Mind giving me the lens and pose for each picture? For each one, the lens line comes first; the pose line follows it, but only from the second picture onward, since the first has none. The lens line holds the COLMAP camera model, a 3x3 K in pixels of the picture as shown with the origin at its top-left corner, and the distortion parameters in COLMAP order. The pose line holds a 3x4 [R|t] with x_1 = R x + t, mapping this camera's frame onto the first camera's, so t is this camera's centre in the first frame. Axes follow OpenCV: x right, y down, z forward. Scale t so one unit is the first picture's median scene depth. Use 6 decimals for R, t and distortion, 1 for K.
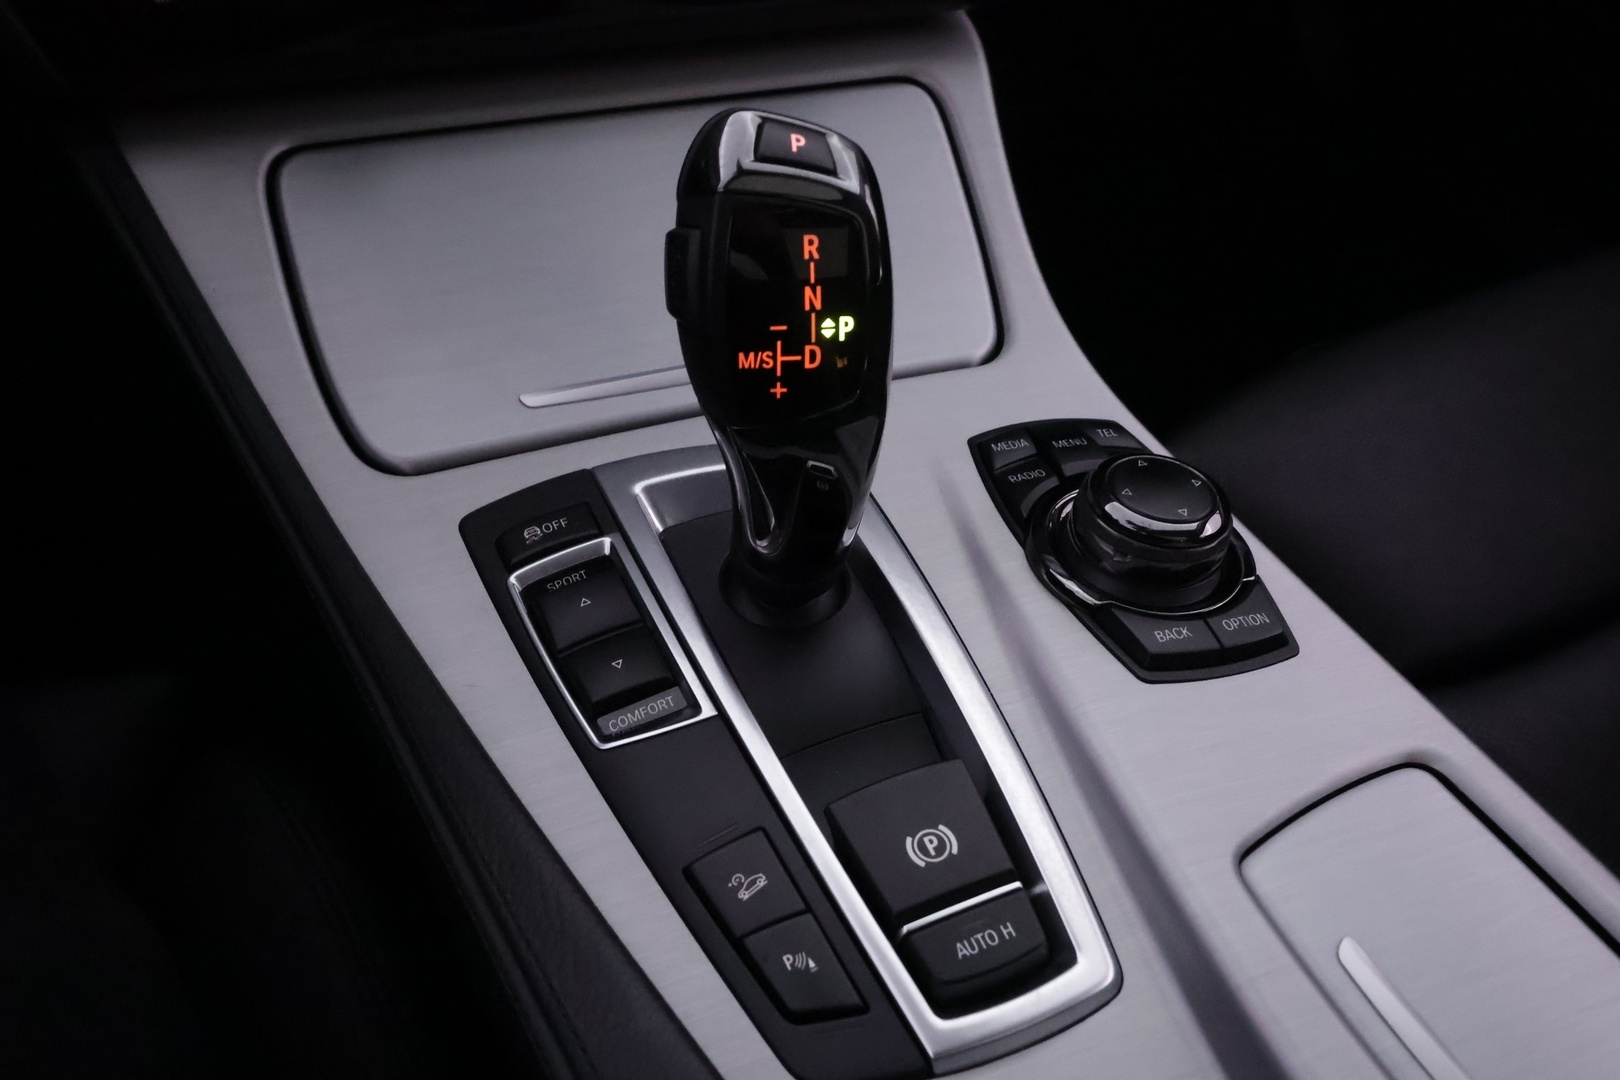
lens RADIAL K [[1269.4, 0, 809.6], [0, 1269.4, 526.2], [0, 0, 1]] dist [0.004812, -0.010553]
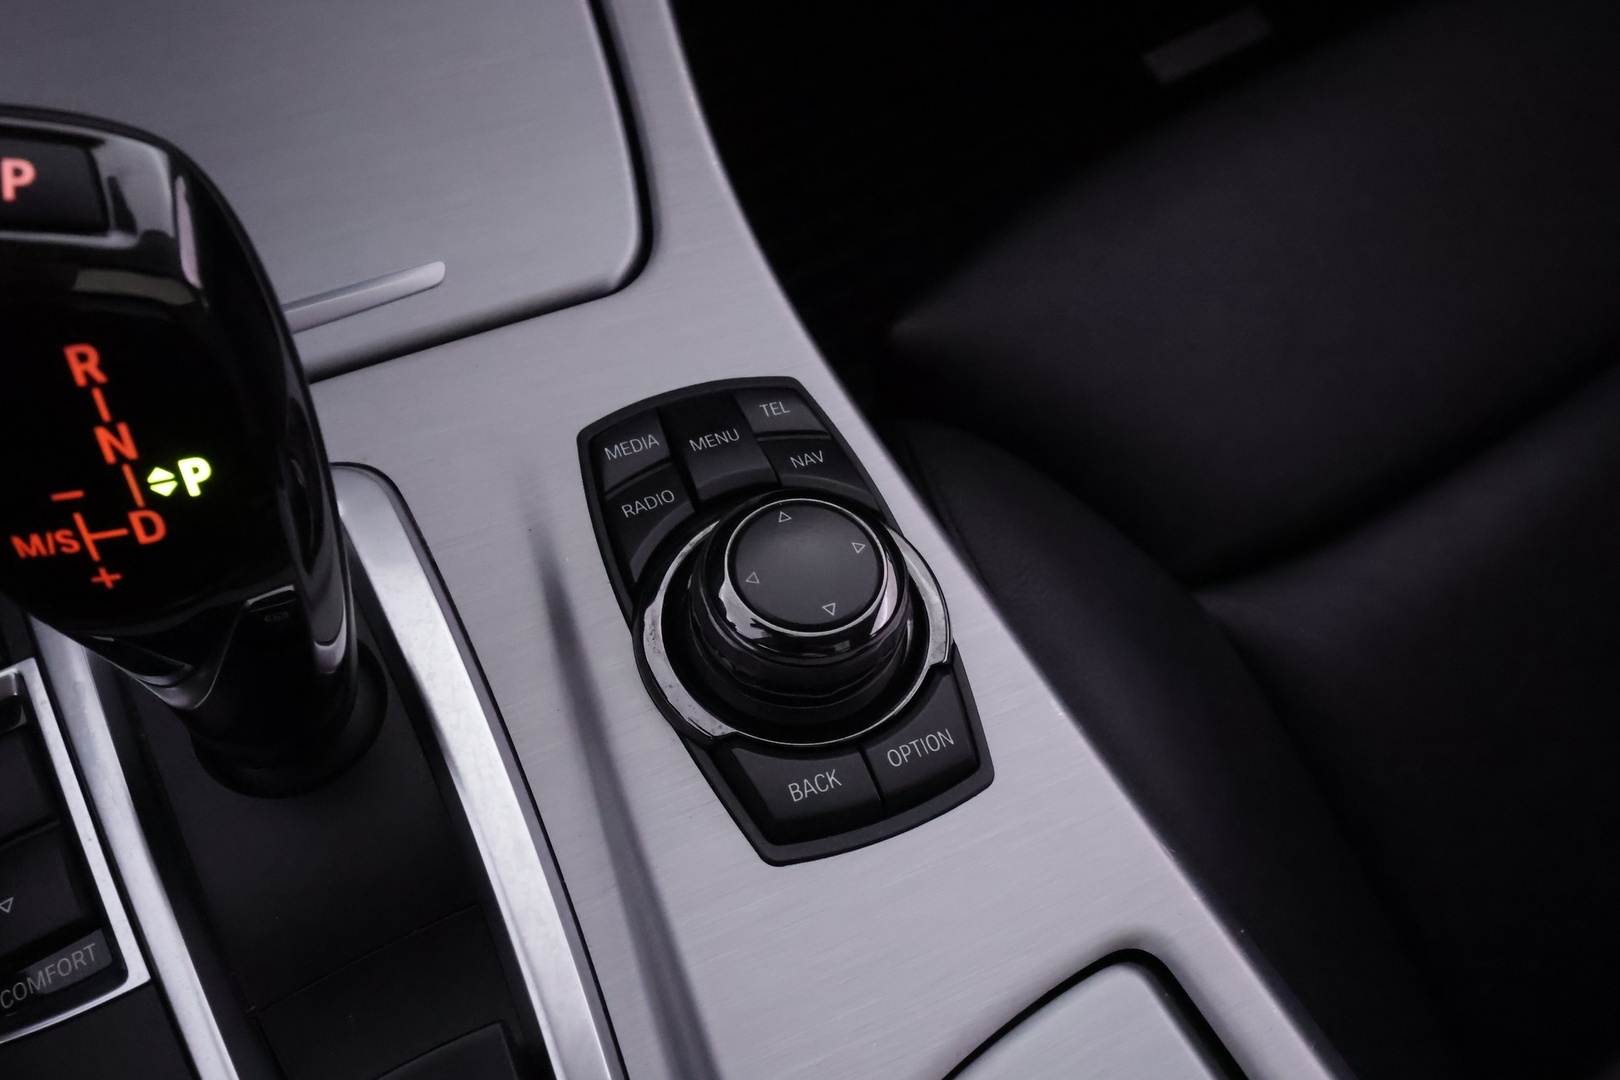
lens RADIAL K [[1269.4, 0, 801.9], [0, 1269.4, 547.1], [0, 0, 1]] dist [0.004812, -0.010553]
pose [[0.996270, -0.063618, 0.058302, 0.262061], [0.043128, 0.952288, 0.302140, -0.278097], [-0.074741, -0.298498, 0.951479, 0.378946]]
